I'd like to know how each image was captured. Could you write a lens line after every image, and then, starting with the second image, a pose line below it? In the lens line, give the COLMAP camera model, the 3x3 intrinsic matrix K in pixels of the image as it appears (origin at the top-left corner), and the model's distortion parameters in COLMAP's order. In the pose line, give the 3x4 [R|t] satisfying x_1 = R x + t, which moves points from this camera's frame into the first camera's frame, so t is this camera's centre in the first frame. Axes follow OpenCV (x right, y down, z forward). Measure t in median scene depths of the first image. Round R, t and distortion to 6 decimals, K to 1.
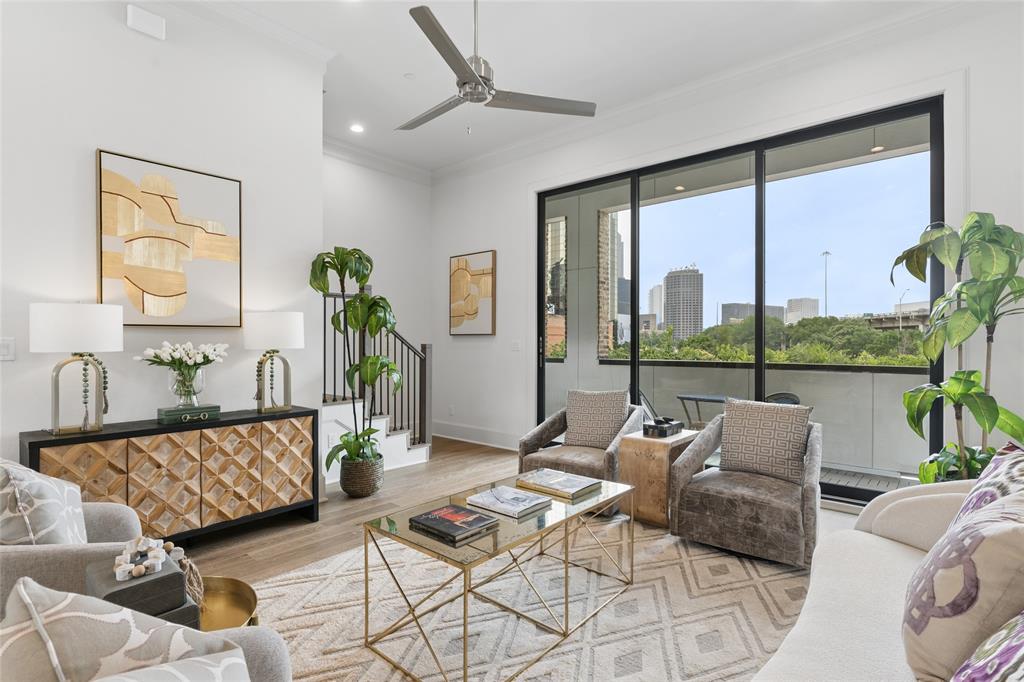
lens RADIAL K [[508.3, 0, 502.2], [0, 508.3, 341.0], [0, 0, 1]] dist [-0.005900, -0.001551]
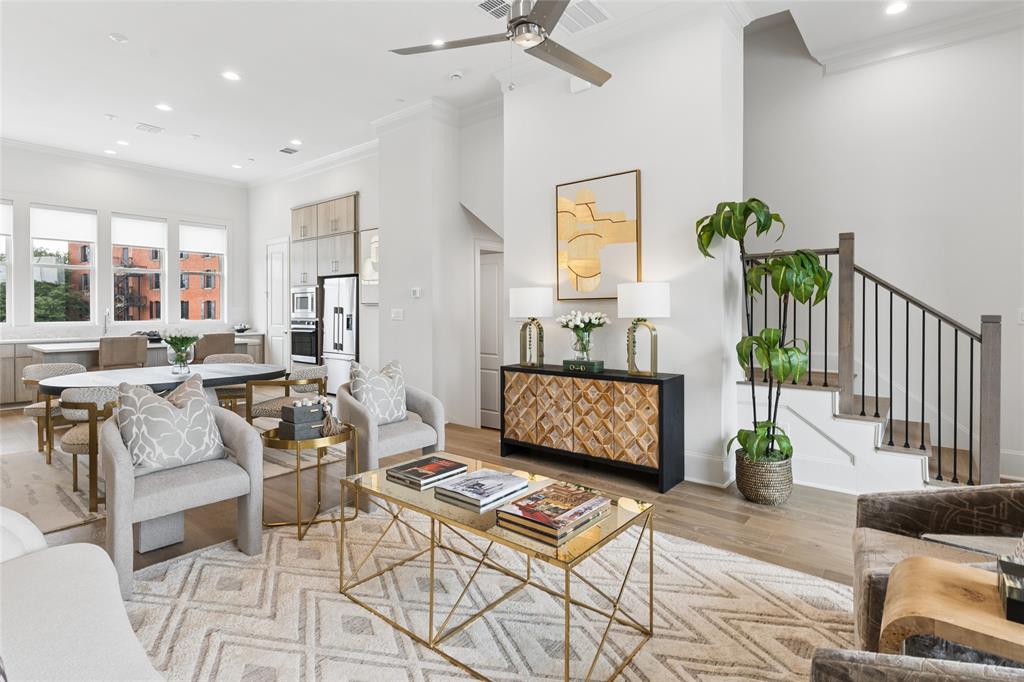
lens RADIAL K [[508.3, 0, 510.6], [0, 508.3, 311.9], [0, 0, 1]] dist [-0.005900, -0.001551]
pose [[0.026842, 0.004097, -0.999631, 0.684347], [-0.001332, 0.999991, 0.004063, -0.001029], [0.999639, 0.001222, 0.026847, 0.759281]]
